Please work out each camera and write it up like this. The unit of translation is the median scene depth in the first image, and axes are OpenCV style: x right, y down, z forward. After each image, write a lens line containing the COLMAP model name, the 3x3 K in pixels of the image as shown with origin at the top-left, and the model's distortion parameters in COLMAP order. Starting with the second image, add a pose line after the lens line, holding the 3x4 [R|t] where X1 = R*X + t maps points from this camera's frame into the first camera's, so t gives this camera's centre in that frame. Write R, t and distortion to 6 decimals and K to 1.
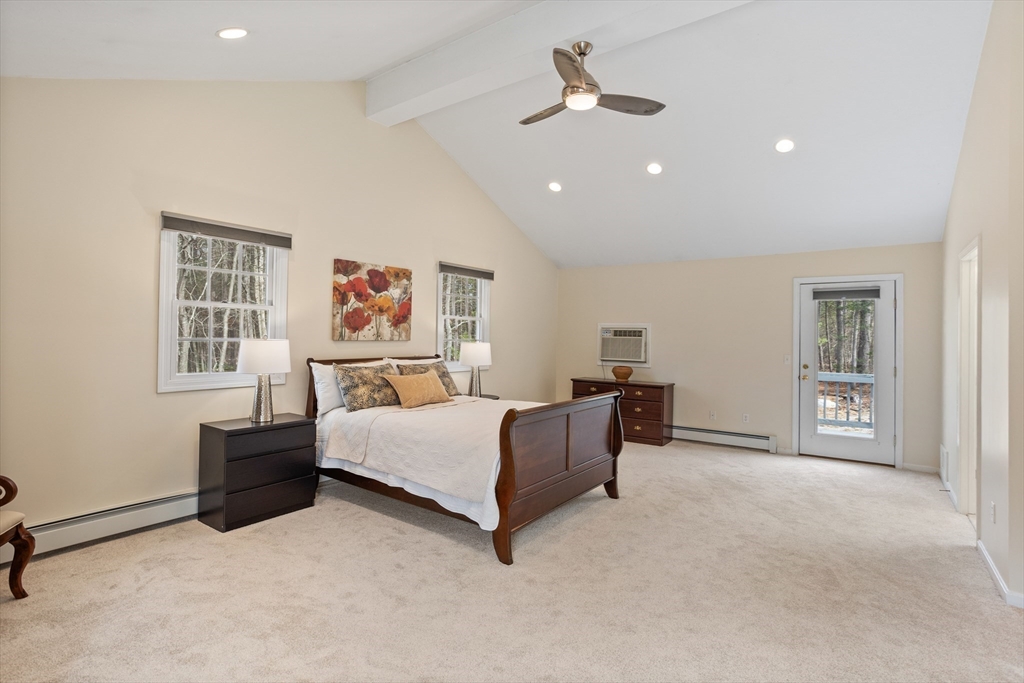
lens RADIAL K [[523.4, 0, 512.3], [0, 523.4, 334.6], [0, 0, 1]] dist [-0.052665, 0.033584]
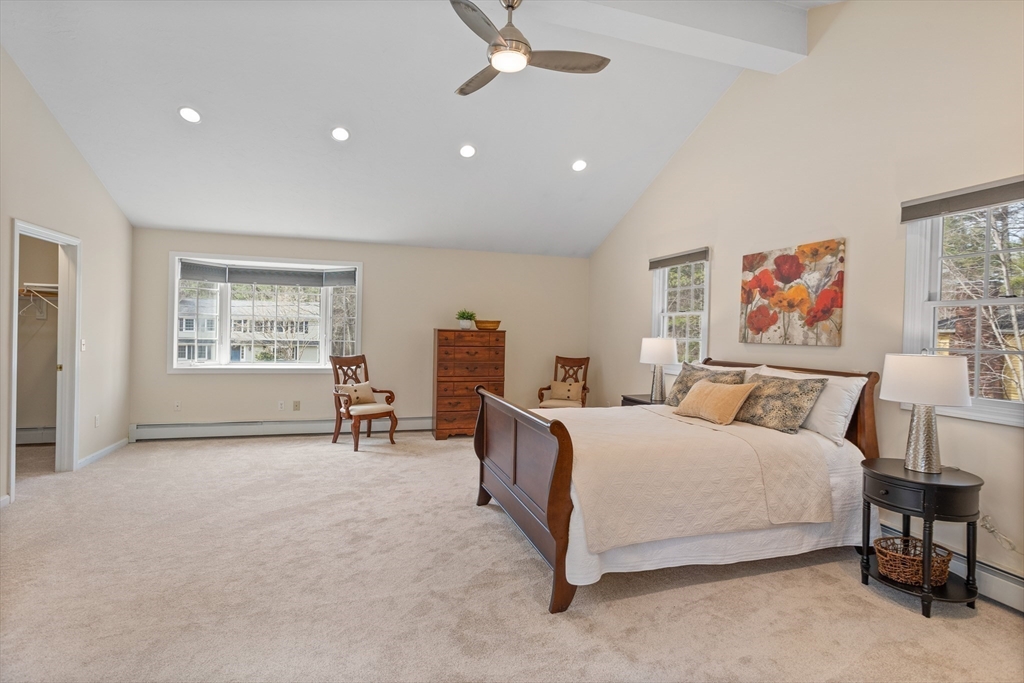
lens RADIAL K [[485.8, 0, 504.4], [0, 485.8, 334.9], [0, 0, 1]] dist [-0.043589, 0.025289]
pose [[-0.608922, -0.020831, -0.792957, 0.575538], [-0.031291, 0.999508, -0.002228, 0.012282], [0.792613, 0.023456, -0.609274, 1.112799]]
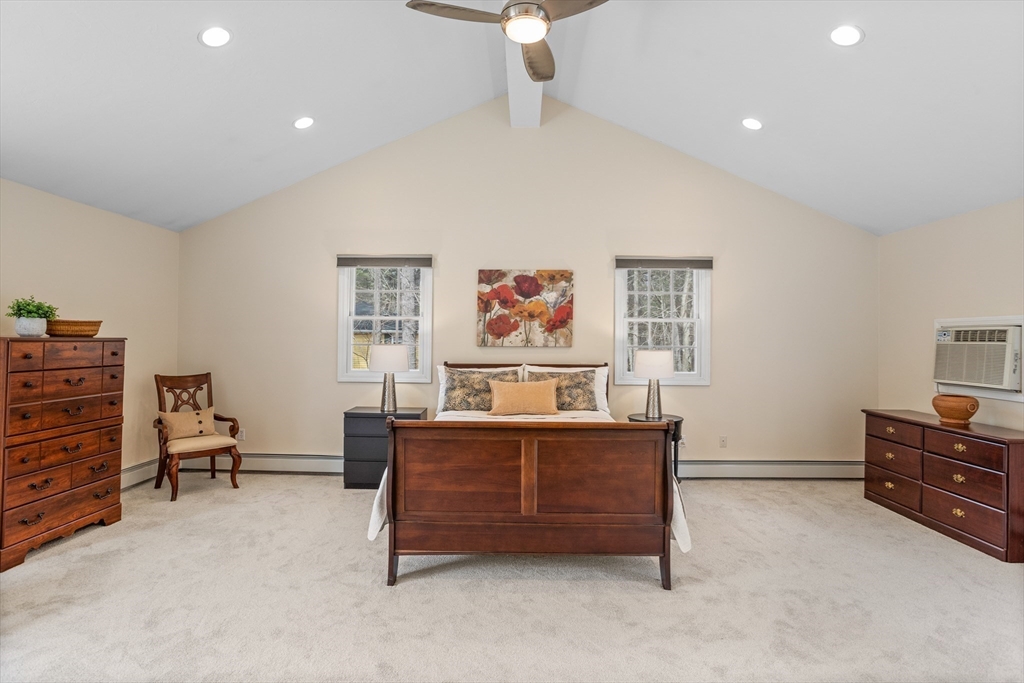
lens RADIAL K [[527.5, 0, 496.1], [0, 527.5, 337.2], [0, 0, 1]] dist [-0.069666, 0.050021]
pose [[0.548050, -0.015882, -0.836295, 0.547656], [0.000524, 0.999826, -0.018644, 0.012336], [0.836445, 0.009780, 0.547963, 0.407399]]
